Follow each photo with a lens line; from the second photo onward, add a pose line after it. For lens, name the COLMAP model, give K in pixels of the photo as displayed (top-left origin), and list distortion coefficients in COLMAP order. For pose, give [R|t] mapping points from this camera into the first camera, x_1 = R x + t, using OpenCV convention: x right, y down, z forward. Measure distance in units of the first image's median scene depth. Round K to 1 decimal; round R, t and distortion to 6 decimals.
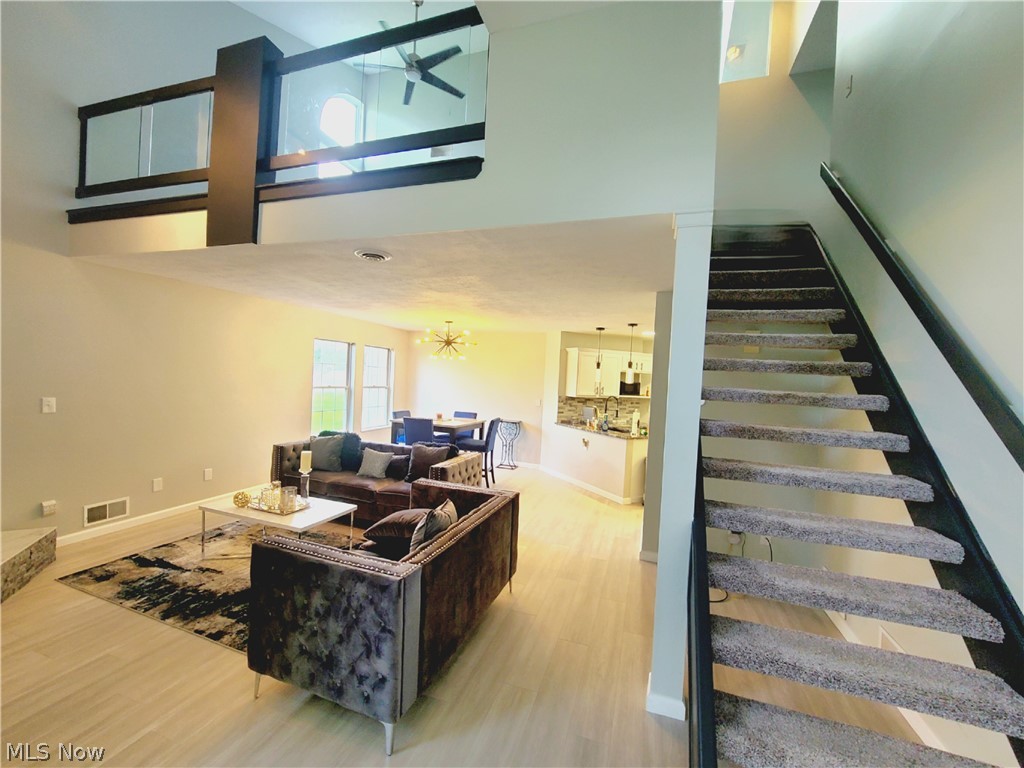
lens RADIAL K [[417.0, 0, 511.8], [0, 417.0, 393.2], [0, 0, 1]] dist [-0.004033, 0.000000]
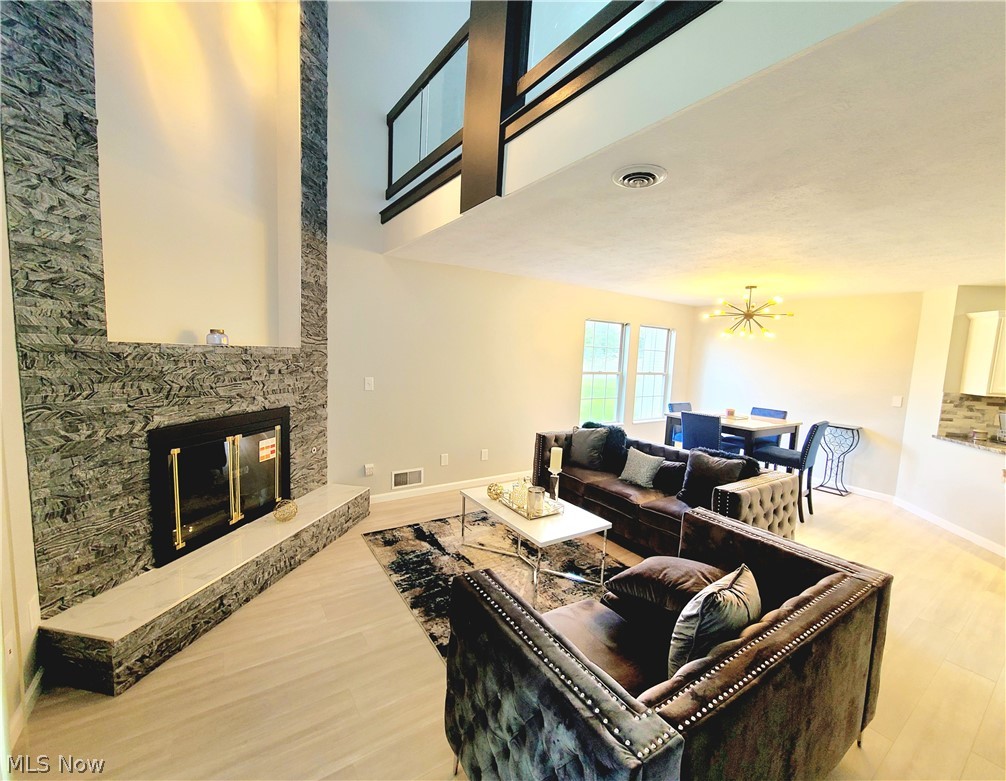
lens RADIAL K [[429.4, 0, 519.5], [0, 429.4, 400.0], [0, 0, 1]] dist [-0.004075, -0.000629]
pose [[0.809337, 0.051230, -0.585106, -0.053474], [-0.024996, 0.998291, 0.052832, -0.000364], [0.586813, -0.028134, 0.809234, 0.264425]]
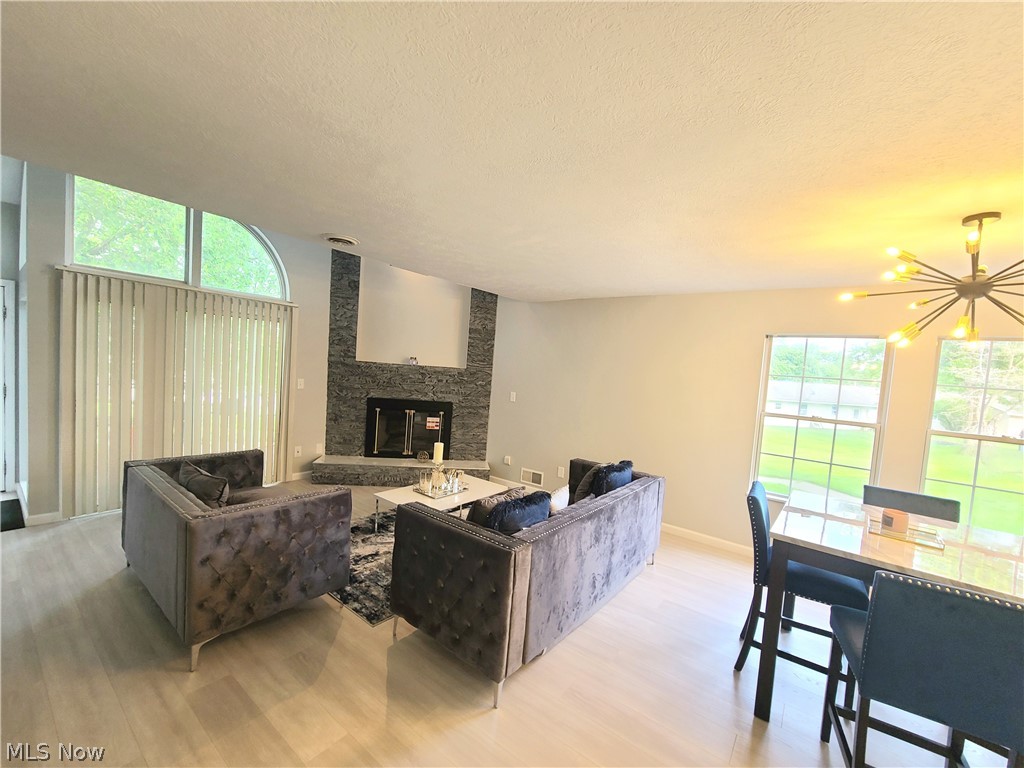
lens RADIAL K [[417.0, 0, 509.2], [0, 417.0, 391.1], [0, 0, 1]] dist [-0.004033, 0.000000]
pose [[-0.318446, -0.016372, -0.947800, 0.434481], [-0.120702, 0.992413, 0.023411, -0.030628], [0.940225, 0.121856, -0.318006, 1.530799]]
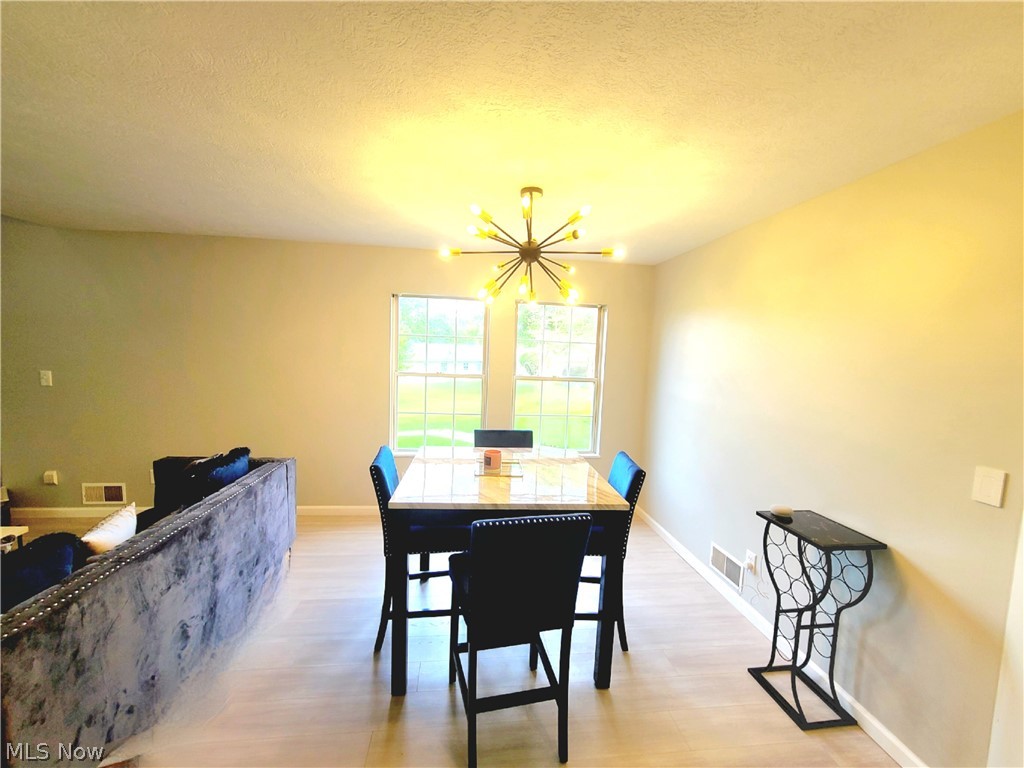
lens RADIAL K [[417.0, 0, 510.2], [0, 417.0, 399.4], [0, 0, 1]] dist [-0.004033, 0.000000]
pose [[0.432035, 0.073462, -0.898860, 0.301842], [-0.051208, 0.997067, 0.056875, -0.036556], [0.900402, 0.021457, 0.434530, 1.616329]]
